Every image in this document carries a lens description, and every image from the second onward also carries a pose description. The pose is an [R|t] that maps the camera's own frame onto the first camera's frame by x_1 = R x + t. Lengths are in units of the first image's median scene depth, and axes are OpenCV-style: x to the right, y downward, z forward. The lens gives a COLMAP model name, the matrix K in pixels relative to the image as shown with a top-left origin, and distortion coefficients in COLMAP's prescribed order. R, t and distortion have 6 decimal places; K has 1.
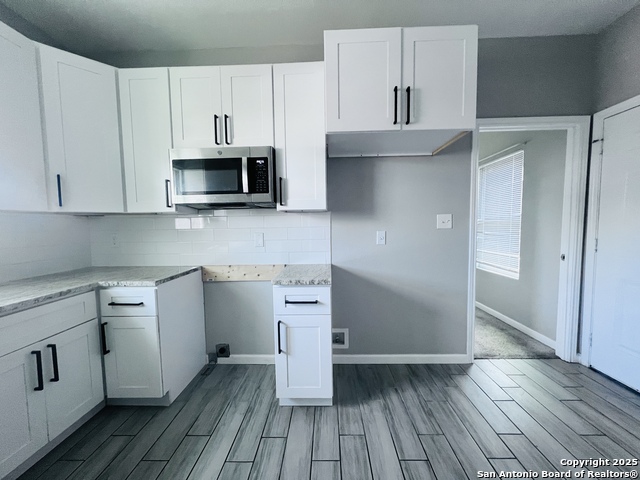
lens RADIAL K [[253.6, 0, 321.9], [0, 253.6, 241.3], [0, 0, 1]] dist [-0.004517, -0.000460]
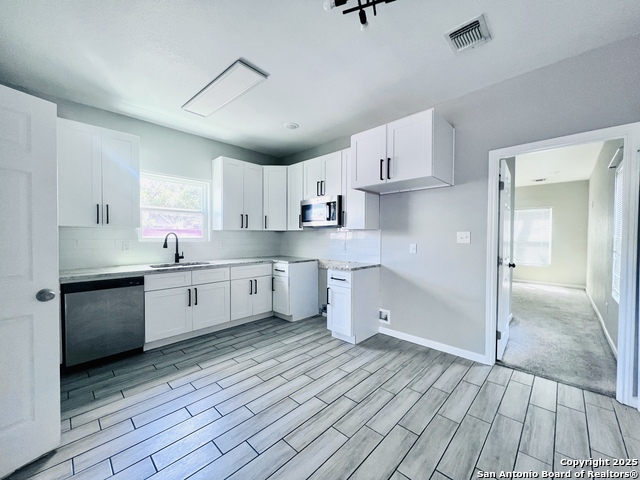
lens RADIAL K [[253.6, 0, 317.6], [0, 253.6, 239.6], [0, 0, 1]] dist [-0.004517, -0.000460]
pose [[0.731966, 0.025971, -0.680846, 0.984755], [-0.057824, 0.998036, -0.024096, 0.002519], [0.678883, 0.057007, 0.732030, -0.447794]]
